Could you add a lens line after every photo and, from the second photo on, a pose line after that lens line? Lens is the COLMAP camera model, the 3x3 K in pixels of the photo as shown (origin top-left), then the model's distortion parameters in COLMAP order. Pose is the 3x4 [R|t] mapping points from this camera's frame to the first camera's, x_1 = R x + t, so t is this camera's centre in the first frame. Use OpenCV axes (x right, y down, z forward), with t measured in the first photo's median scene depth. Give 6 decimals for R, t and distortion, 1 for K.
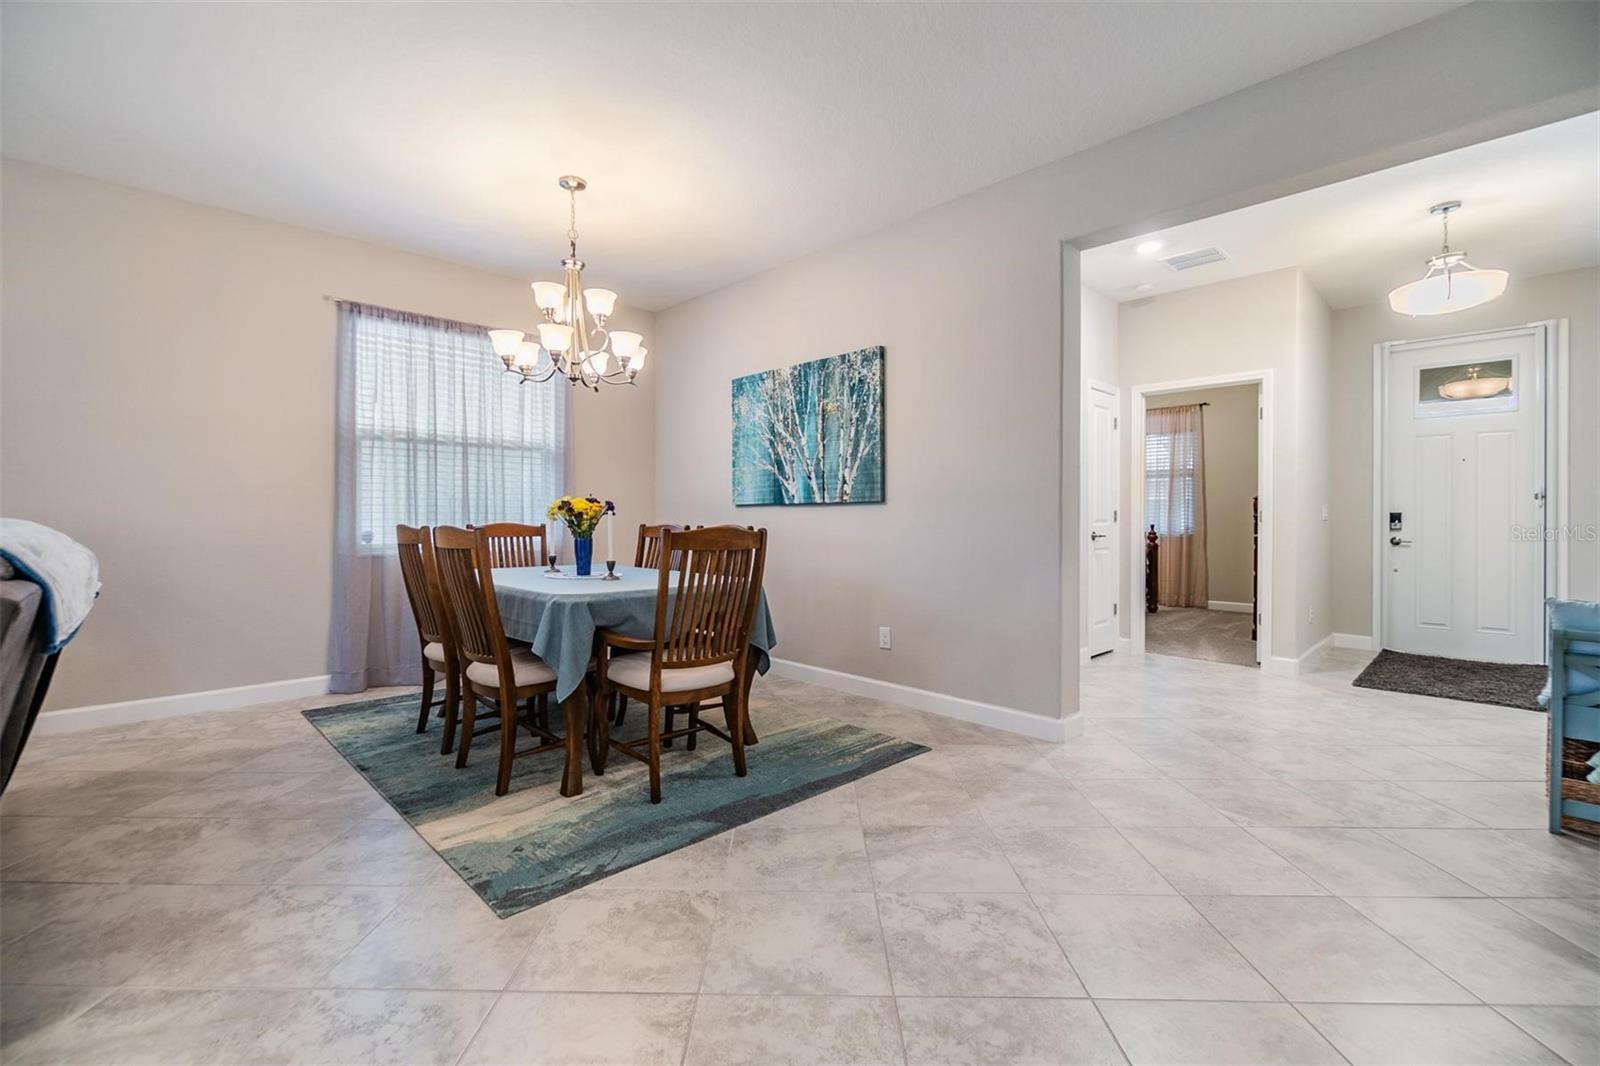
lens RADIAL K [[694.0, 0, 796.3], [0, 694.0, 521.0], [0, 0, 1]] dist [-0.001515, -0.000212]
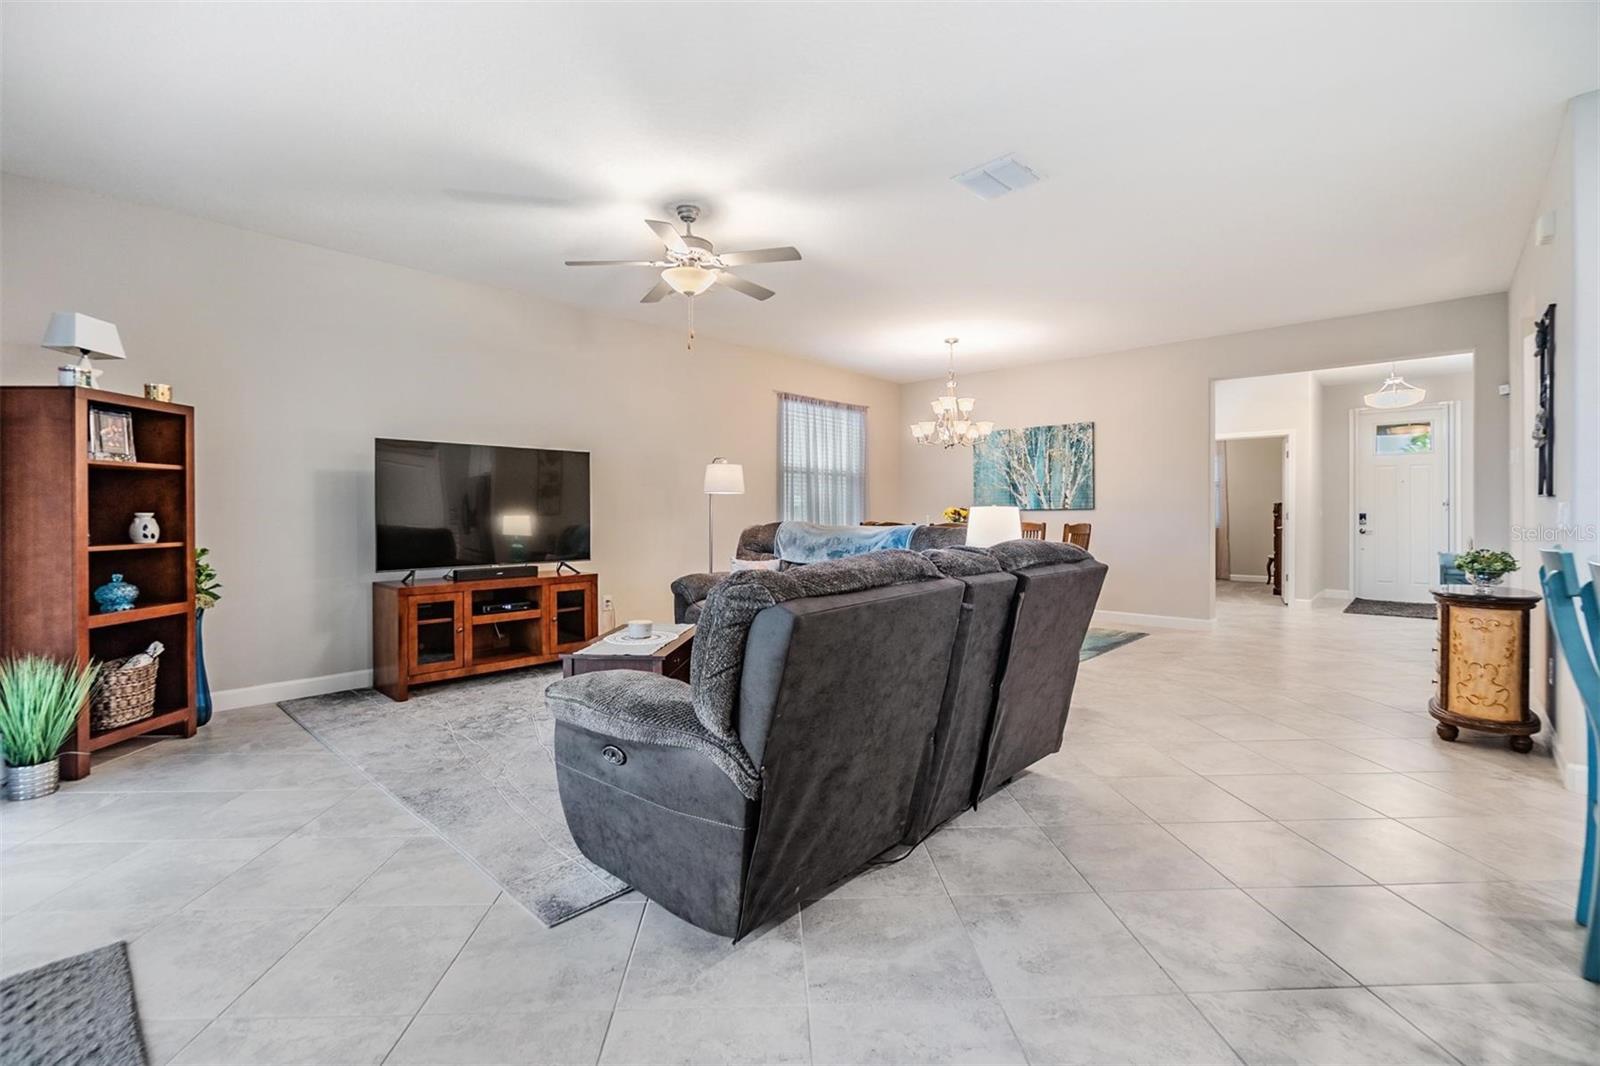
lens RADIAL K [[697.1, 0, 793.2], [0, 697.1, 512.9], [0, 0, 1]] dist [-0.003720, -0.000559]
pose [[0.998784, -0.001936, 0.049270, -0.711721], [0.002257, 0.999977, -0.006461, -0.007318], [-0.049256, 0.006564, 0.998765, -0.728071]]
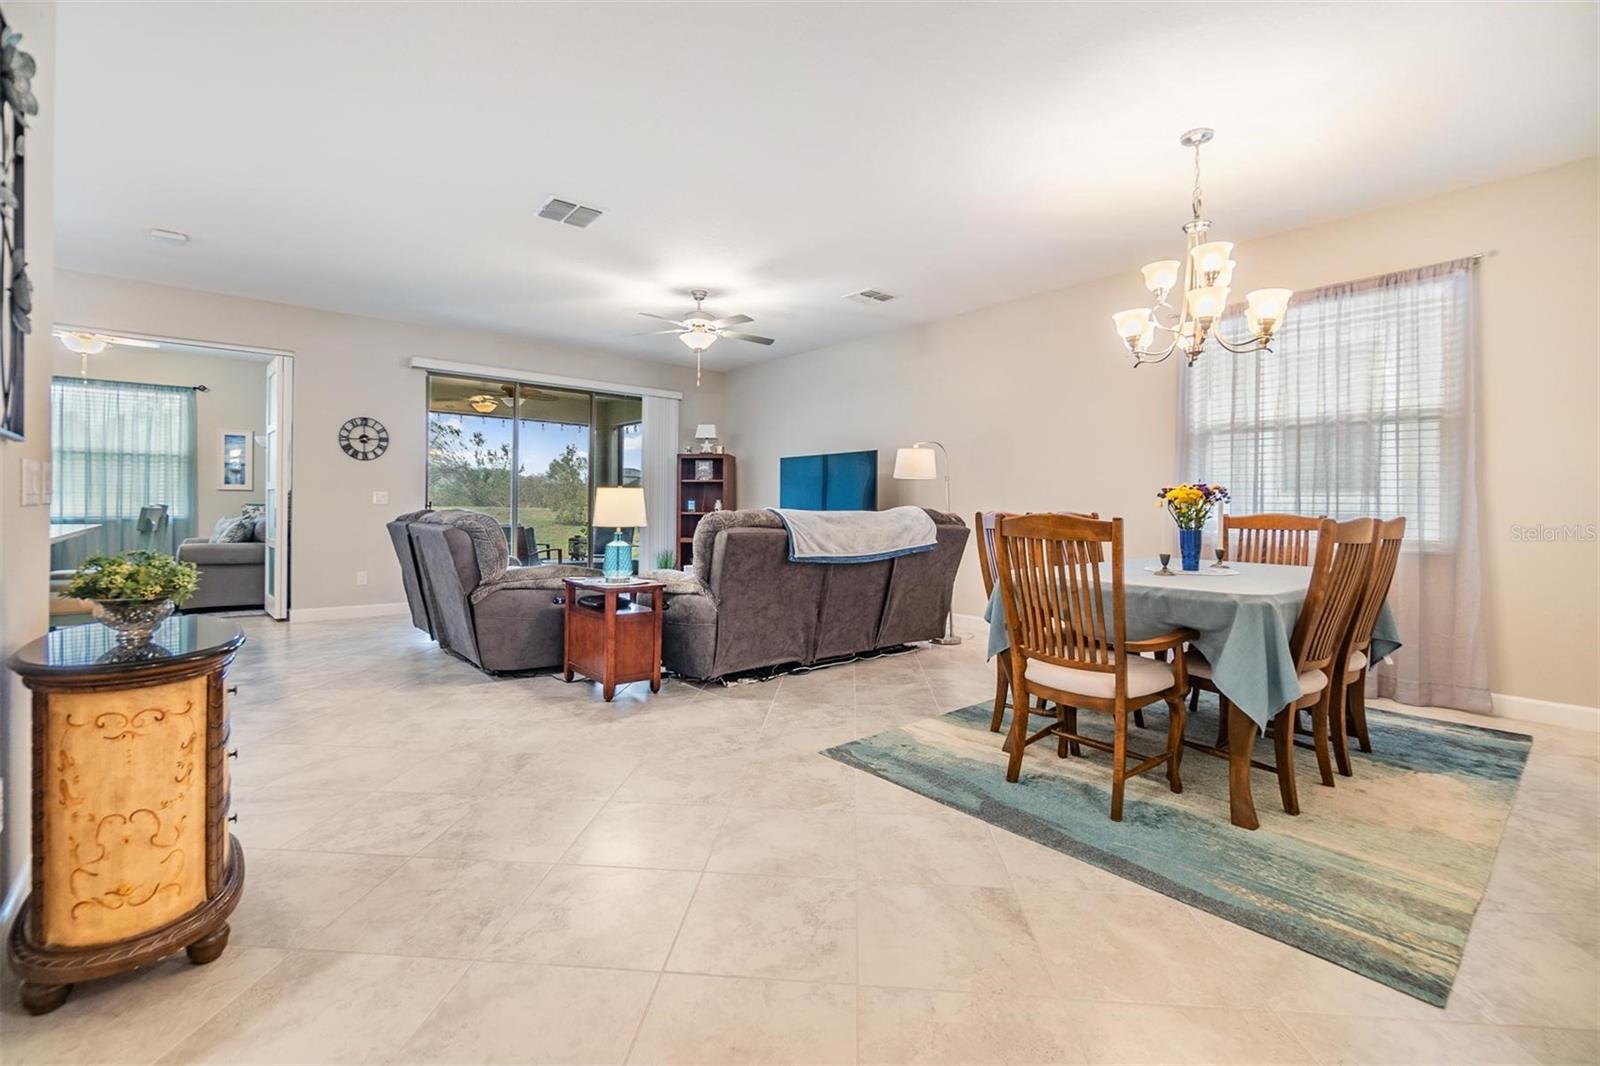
lens RADIAL K [[703.6, 0, 797.7], [0, 703.6, 505.2], [0, 0, 1]] dist [-0.002042, 0.000277]
pose [[-0.067444, -0.004134, -0.997715, 0.528962], [-0.013064, 0.999909, -0.003260, 0.002775], [0.997638, 0.012814, -0.067491, 0.462410]]
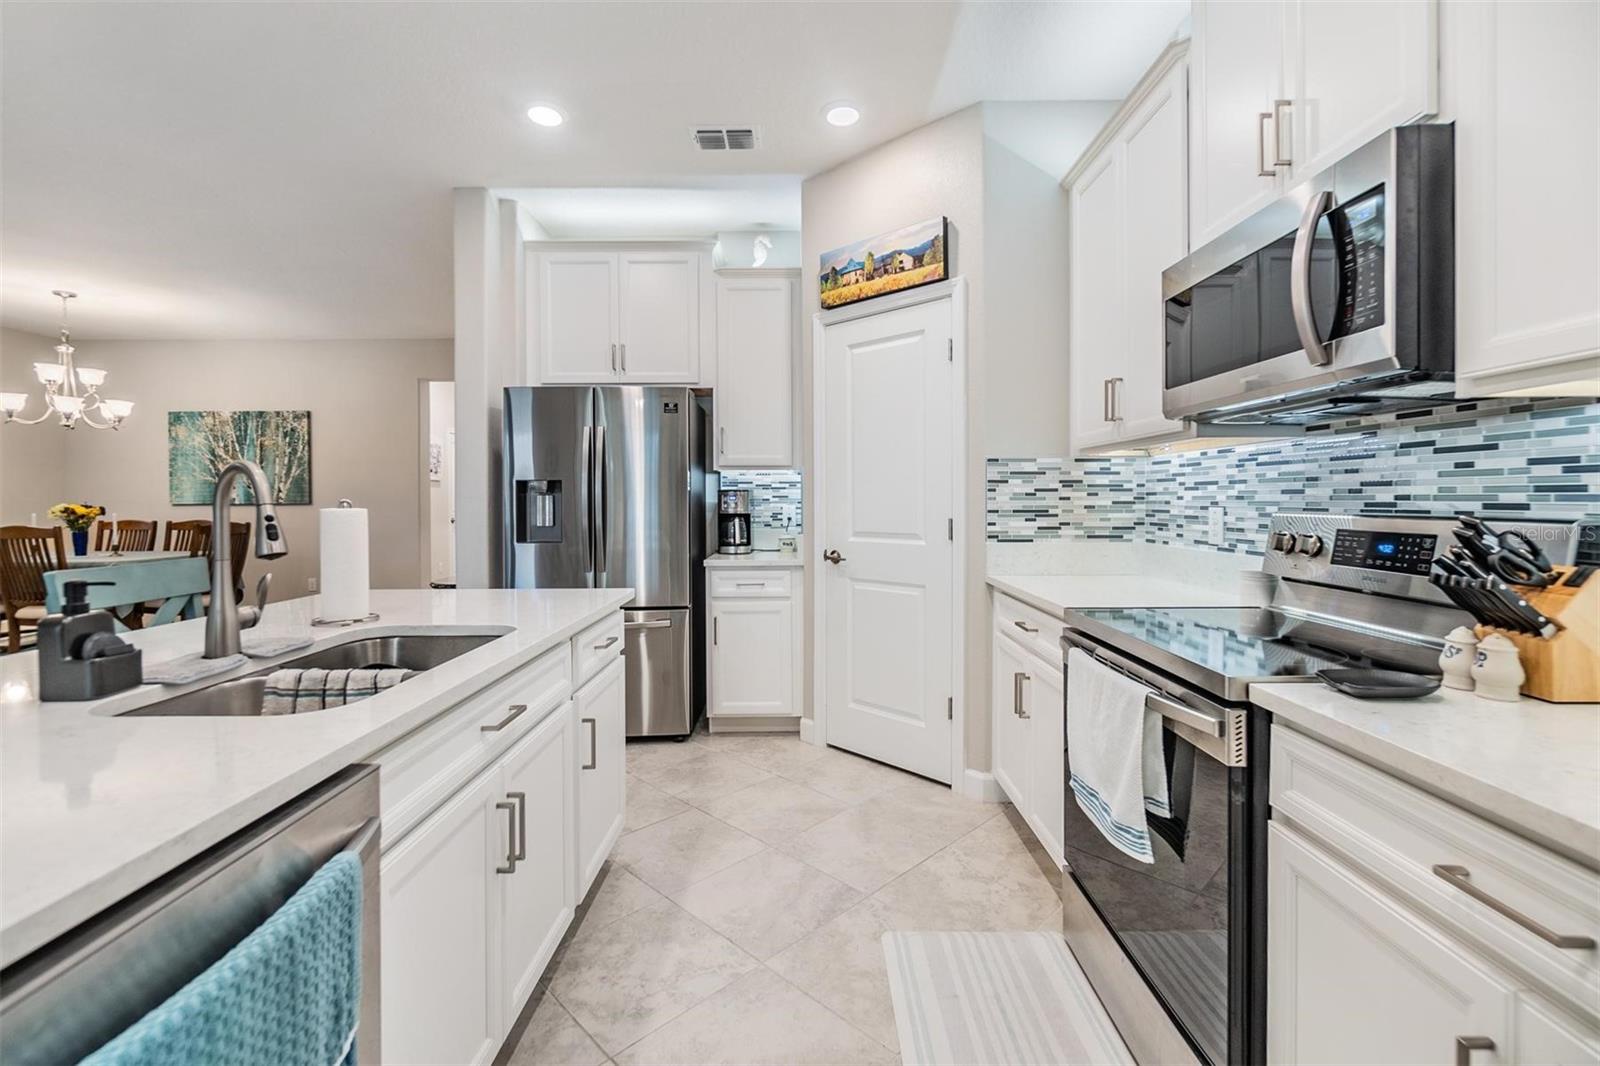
lens RADIAL K [[703.6, 0, 797.7], [0, 703.6, 505.2], [0, 0, 1]] dist [-0.002042, 0.000277]
pose [[0.700292, -0.008988, 0.713799, -0.253541], [0.005544, 0.999959, 0.007152, -0.029100], [-0.713834, -0.001051, 0.700314, -0.995061]]
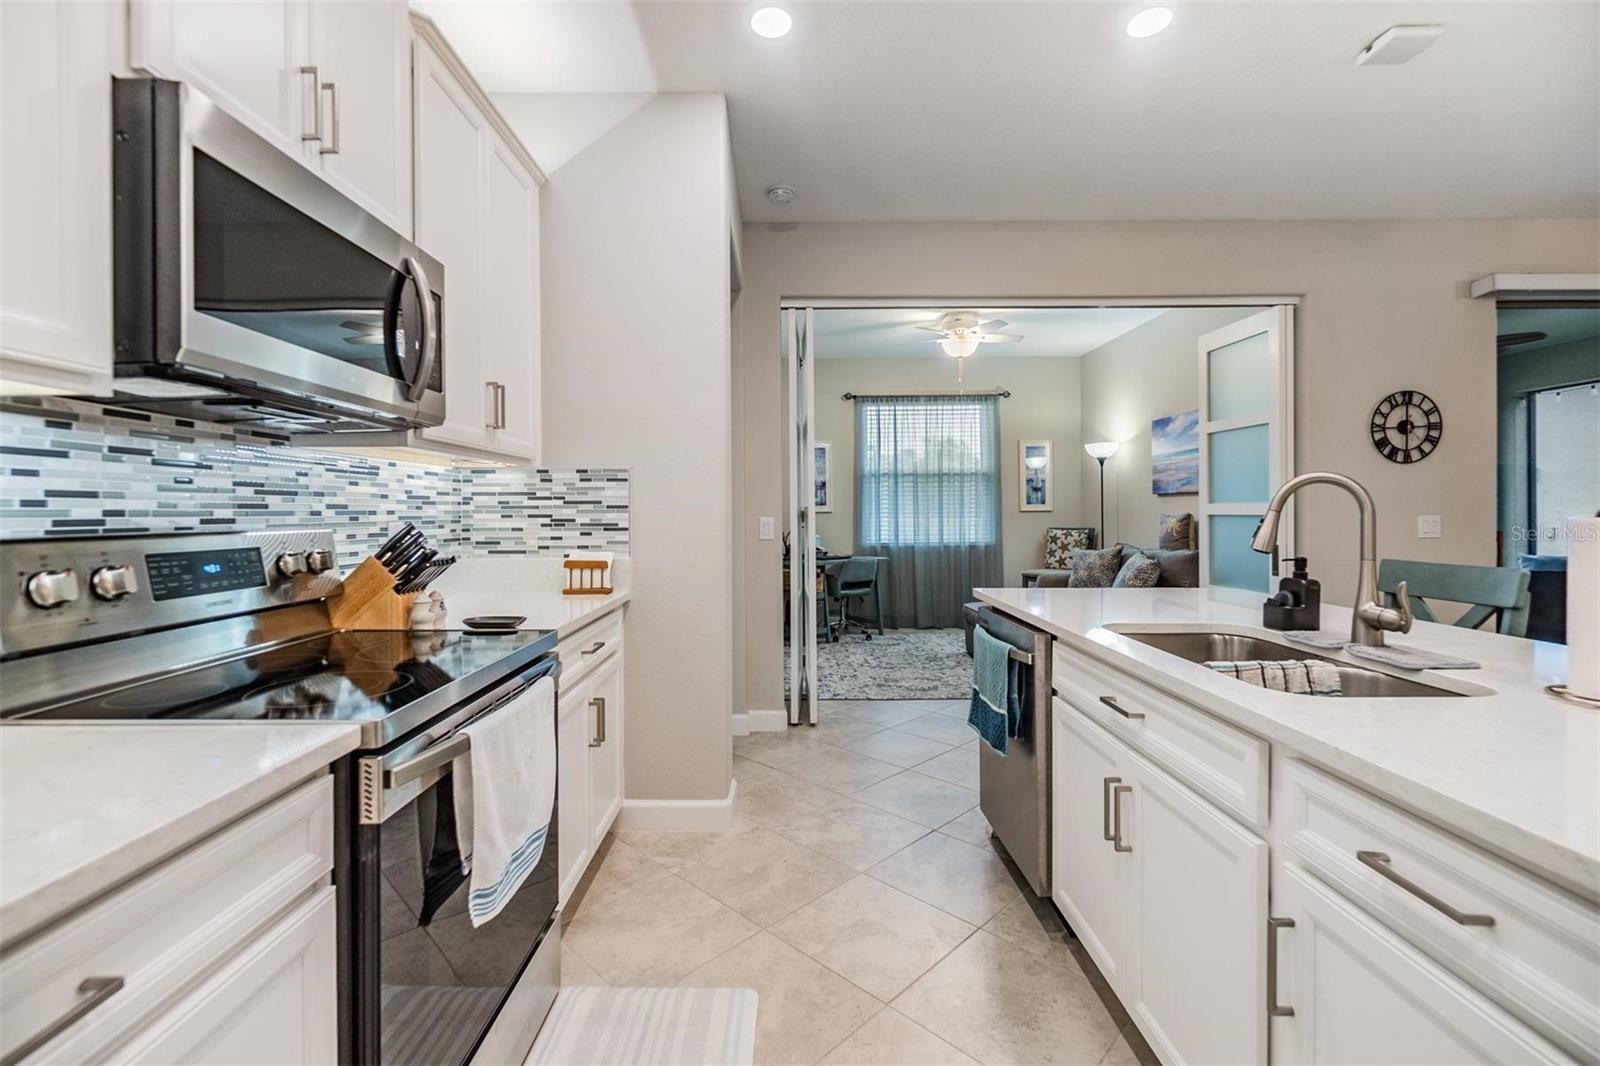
lens RADIAL K [[697.1, 0, 793.2], [0, 697.1, 512.9], [0, 0, 1]] dist [-0.003720, -0.000559]
pose [[-0.694347, 0.004442, -0.719626, 0.257261], [0.002313, 0.999990, 0.003942, -0.029431], [0.719636, 0.001073, -0.694350, -0.538287]]
